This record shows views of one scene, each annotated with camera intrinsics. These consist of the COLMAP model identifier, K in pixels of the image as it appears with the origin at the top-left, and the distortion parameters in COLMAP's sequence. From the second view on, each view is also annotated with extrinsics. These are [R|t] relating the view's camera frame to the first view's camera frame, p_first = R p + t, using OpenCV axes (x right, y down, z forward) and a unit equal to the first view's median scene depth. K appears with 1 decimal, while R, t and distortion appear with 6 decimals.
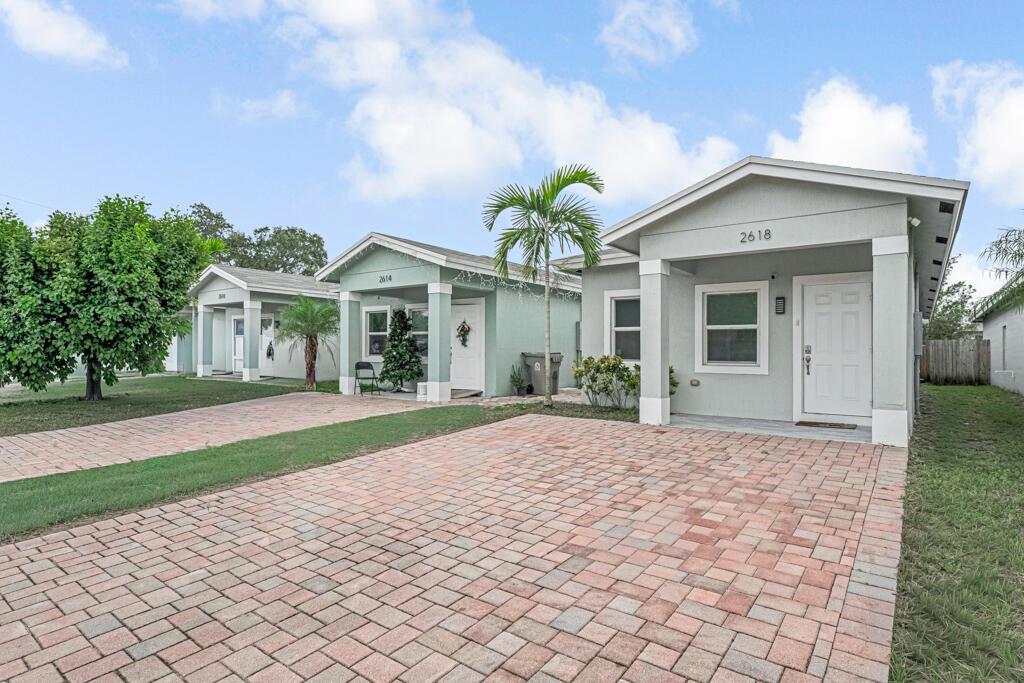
lens RADIAL K [[534.3, 0, 511.1], [0, 534.3, 350.1], [0, 0, 1]] dist [-0.023155, 0.000539]
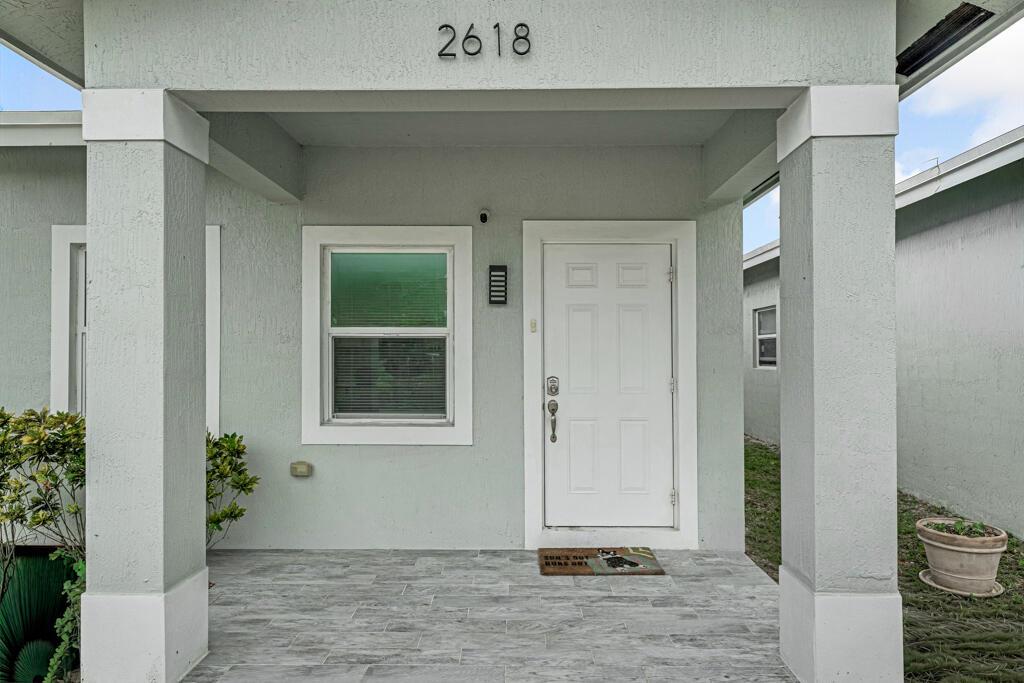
lens RADIAL K [[586.8, 0, 515.4], [0, 586.8, 344.2], [0, 0, 1]] dist [0.007612, 0.000749]
pose [[0.798381, -0.000593, 0.602152, 0.227695], [0.003416, 0.999988, -0.003545, -0.033695], [-0.602142, 0.004887, 0.798374, 0.605553]]
